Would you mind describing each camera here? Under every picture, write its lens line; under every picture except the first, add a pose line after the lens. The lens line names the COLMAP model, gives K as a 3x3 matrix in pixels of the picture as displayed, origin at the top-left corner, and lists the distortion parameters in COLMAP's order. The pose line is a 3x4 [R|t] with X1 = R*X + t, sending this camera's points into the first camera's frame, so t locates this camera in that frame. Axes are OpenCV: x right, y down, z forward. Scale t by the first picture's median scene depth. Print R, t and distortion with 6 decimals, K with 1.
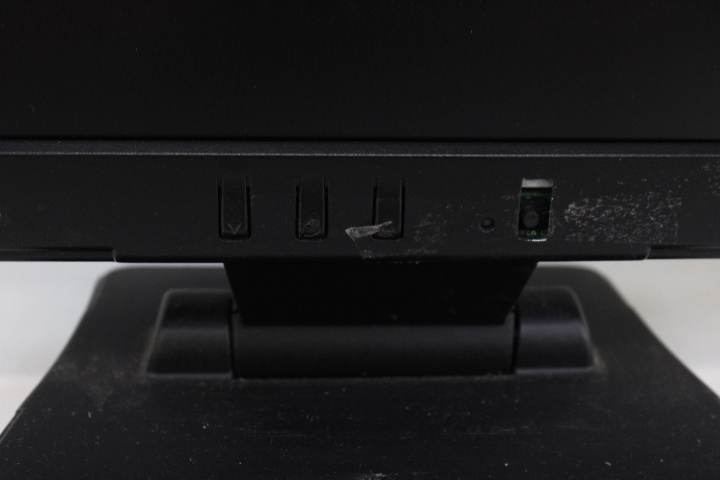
lens RADIAL K [[1016.9, 0, 359.8], [0, 1016.9, 239.8], [0, 0, 1]] dist [-0.049509, 0.000000]
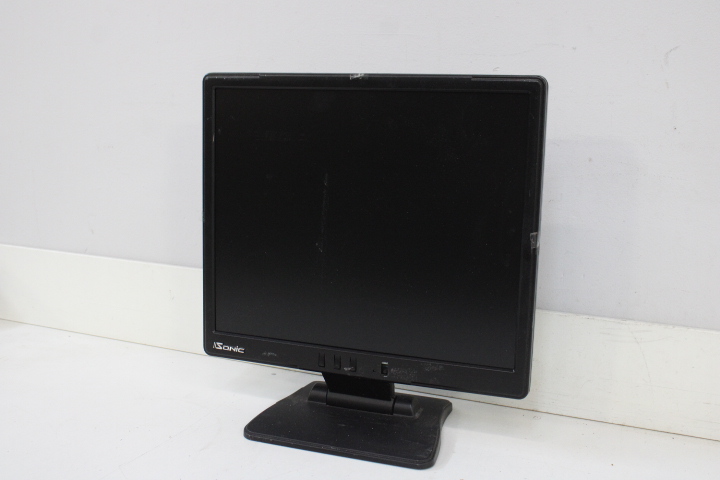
lens RADIAL K [[823.5, 0, 360.0], [0, 823.5, 238.4], [0, 0, 1]] dist [-0.056223, 0.000000]
pose [[0.912419, 0.061600, -0.404596, 1.344530], [-0.164431, 0.960482, -0.224582, 0.221439], [0.374773, 0.271441, 0.886490, -2.136812]]
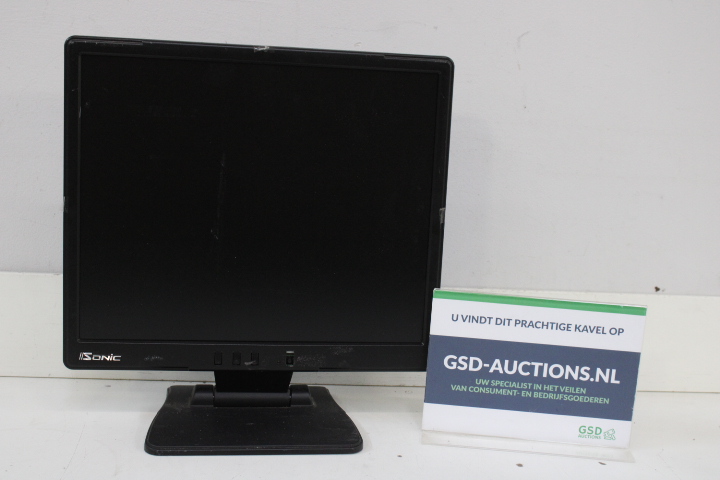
lens RADIAL K [[981.0, 0, 365.9], [0, 981.0, 244.8], [0, 0, 1]] dist [-0.050445, 0.000000]
pose [[0.995212, 0.013202, 0.096841, 0.077867], [0.010560, 0.970508, -0.240836, 0.445452], [-0.097165, 0.240706, 0.965722, -2.761134]]
